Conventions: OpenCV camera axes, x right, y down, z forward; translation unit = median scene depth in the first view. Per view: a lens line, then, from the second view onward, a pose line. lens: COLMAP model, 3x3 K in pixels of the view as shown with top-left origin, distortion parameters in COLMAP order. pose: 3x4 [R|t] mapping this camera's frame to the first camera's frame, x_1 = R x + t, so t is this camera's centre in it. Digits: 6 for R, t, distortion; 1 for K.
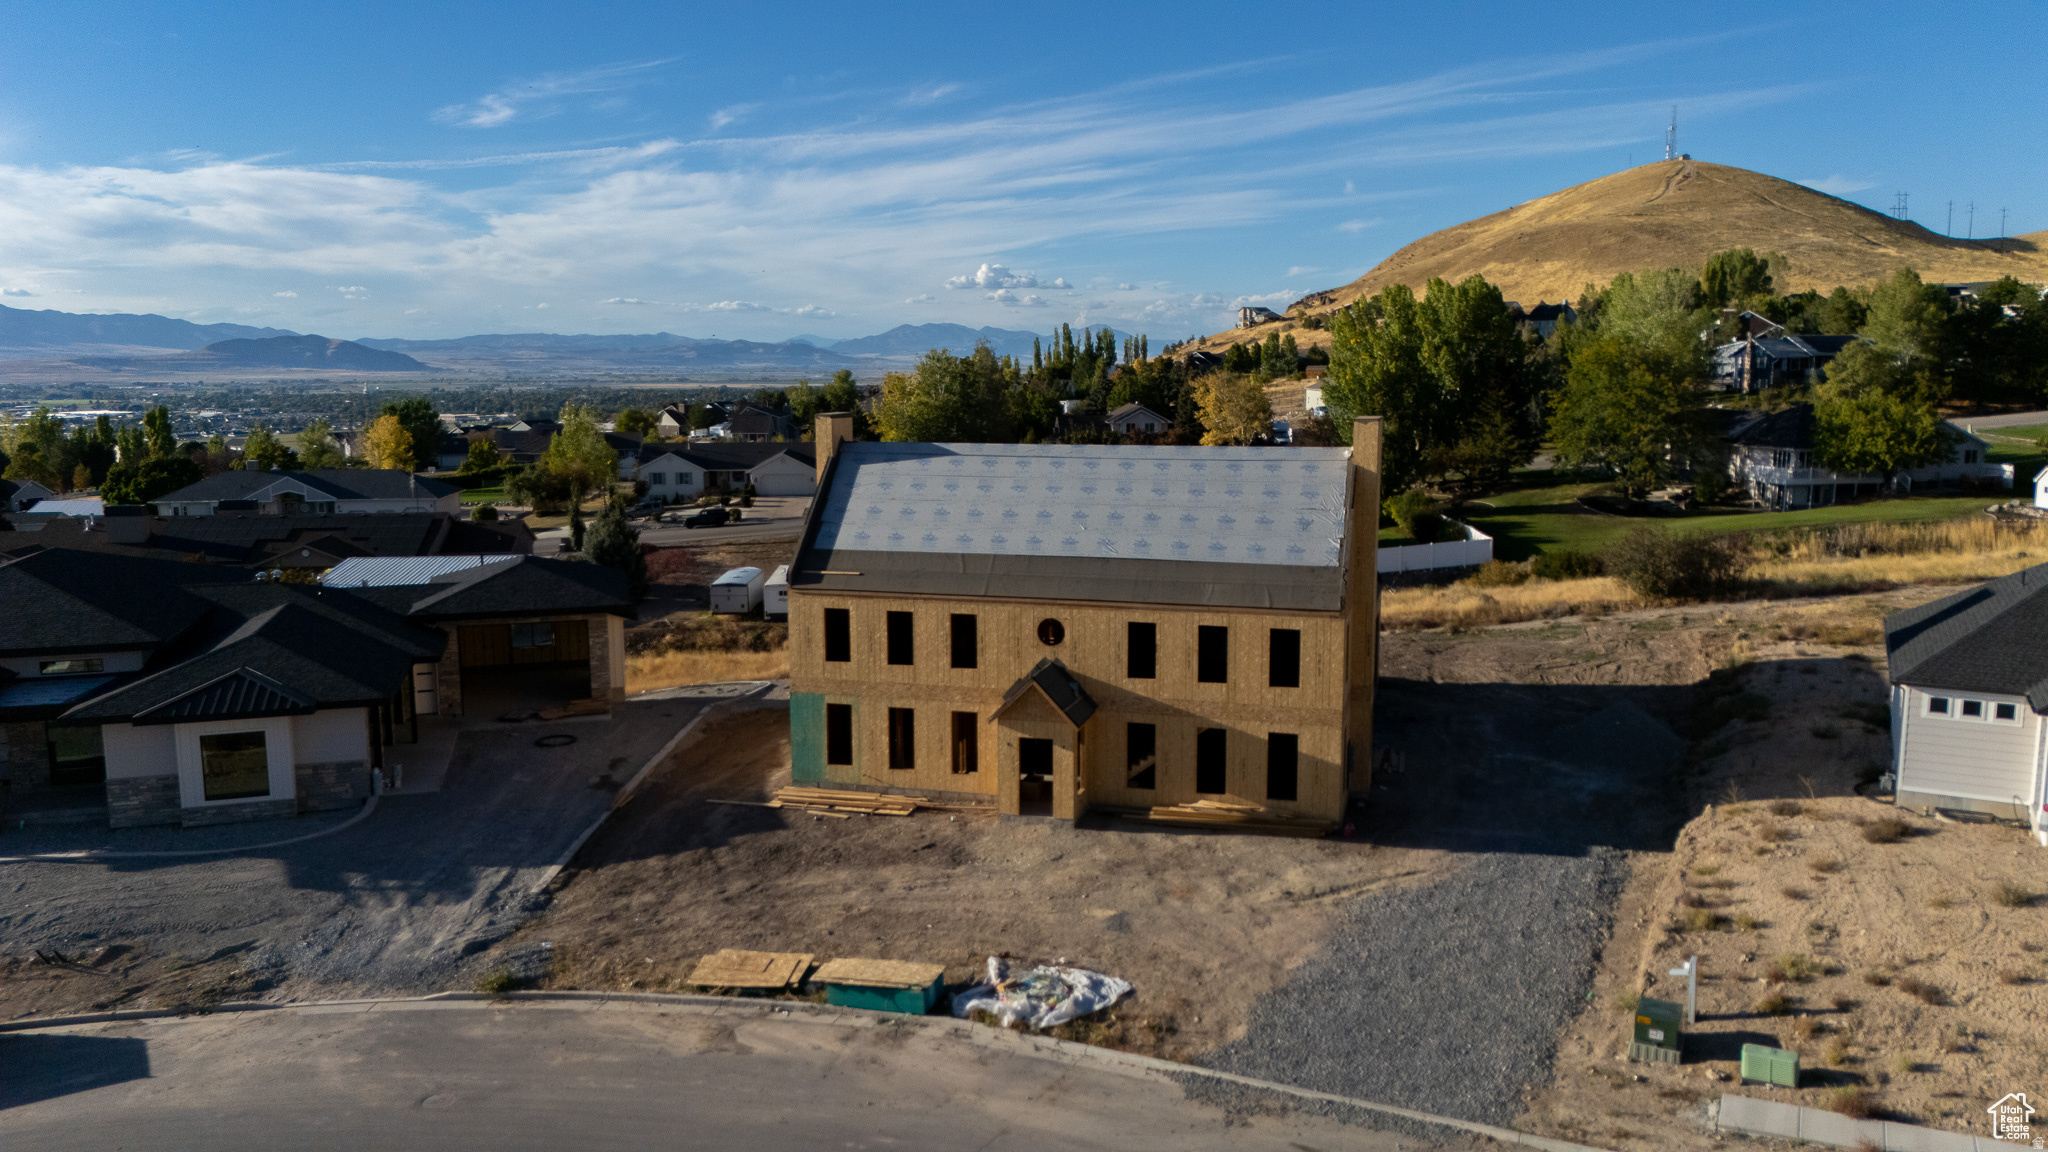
lens RADIAL K [[1498.5, 0, 1030.7], [0, 1498.5, 568.8], [0, 0, 1]] dist [0.084461, -0.070168]
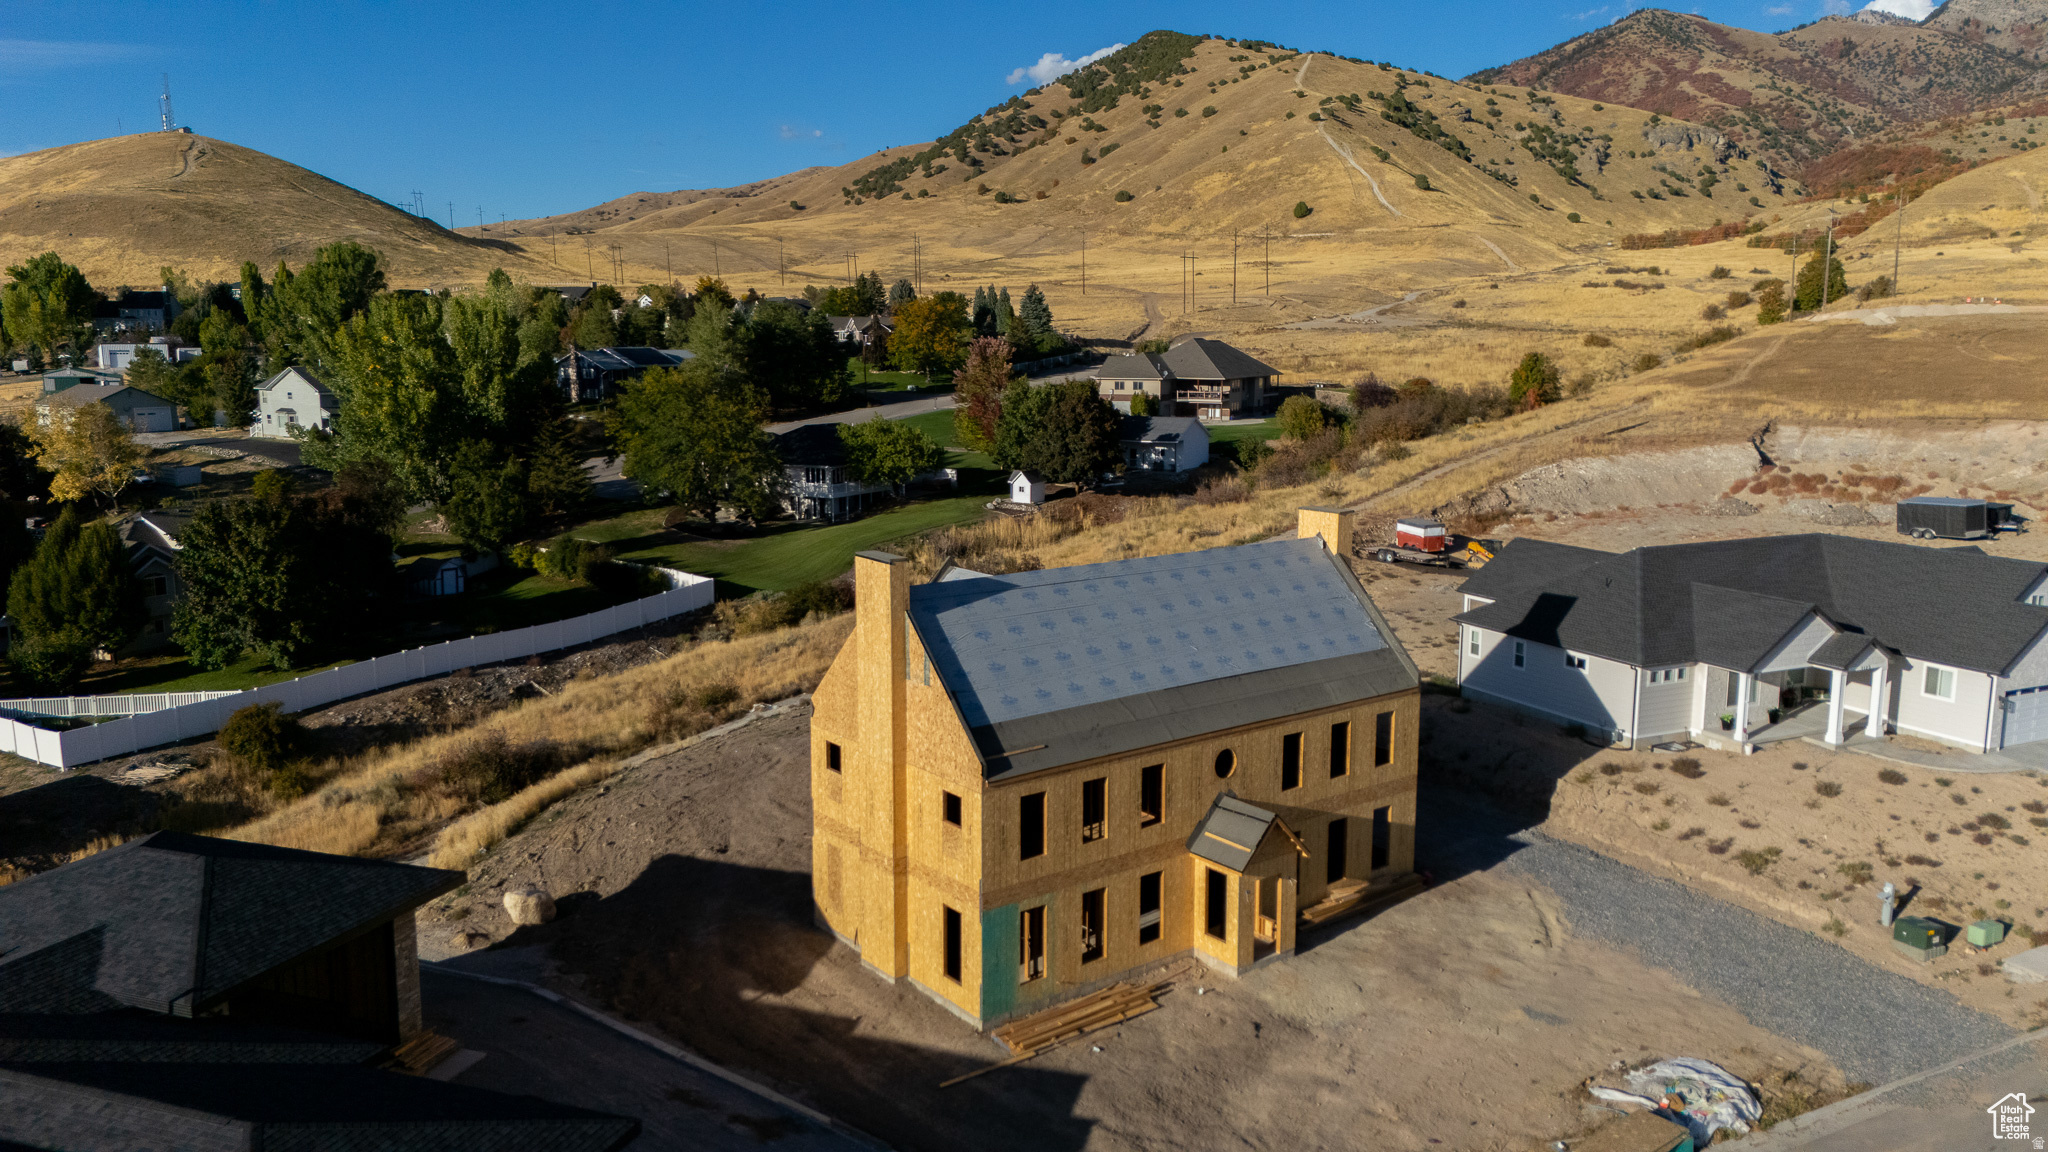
lens RADIAL K [[1498.5, 0, 1030.7], [0, 1498.5, 568.8], [0, 0, 1]] dist [0.084461, -0.070168]
pose [[0.592489, -0.122360, 0.796232, -0.784142], [0.111722, 0.991327, 0.069207, -0.156605], [-0.797794, 0.047953, 0.601020, 0.503817]]
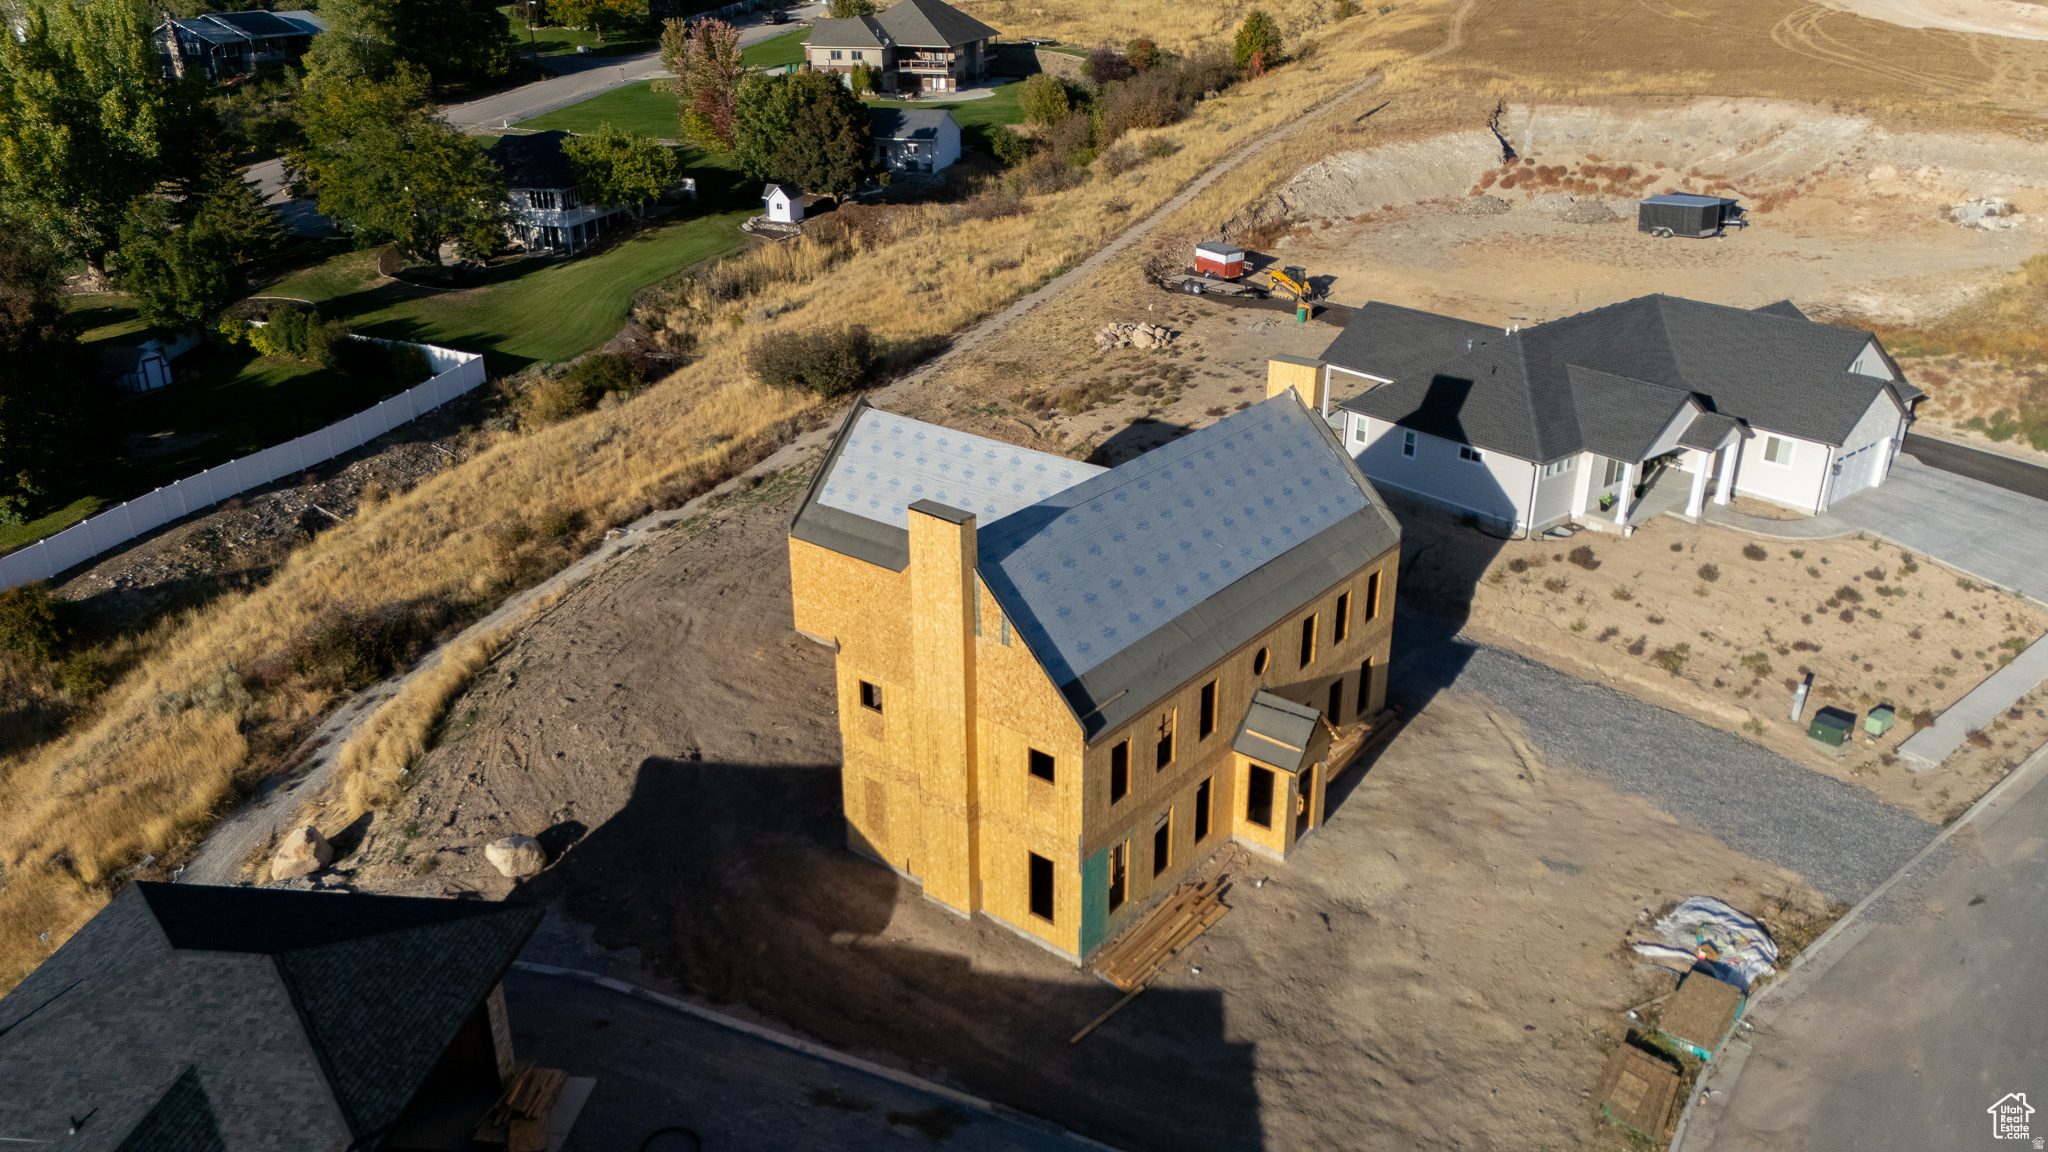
lens RADIAL K [[1498.5, 0, 1030.7], [0, 1498.5, 568.8], [0, 0, 1]] dist [0.084461, -0.070168]
pose [[0.386713, -0.361876, 0.848233, -0.817963], [0.134960, 0.932097, 0.336126, -0.348079], [-0.912271, -0.015507, 0.409293, 0.720987]]
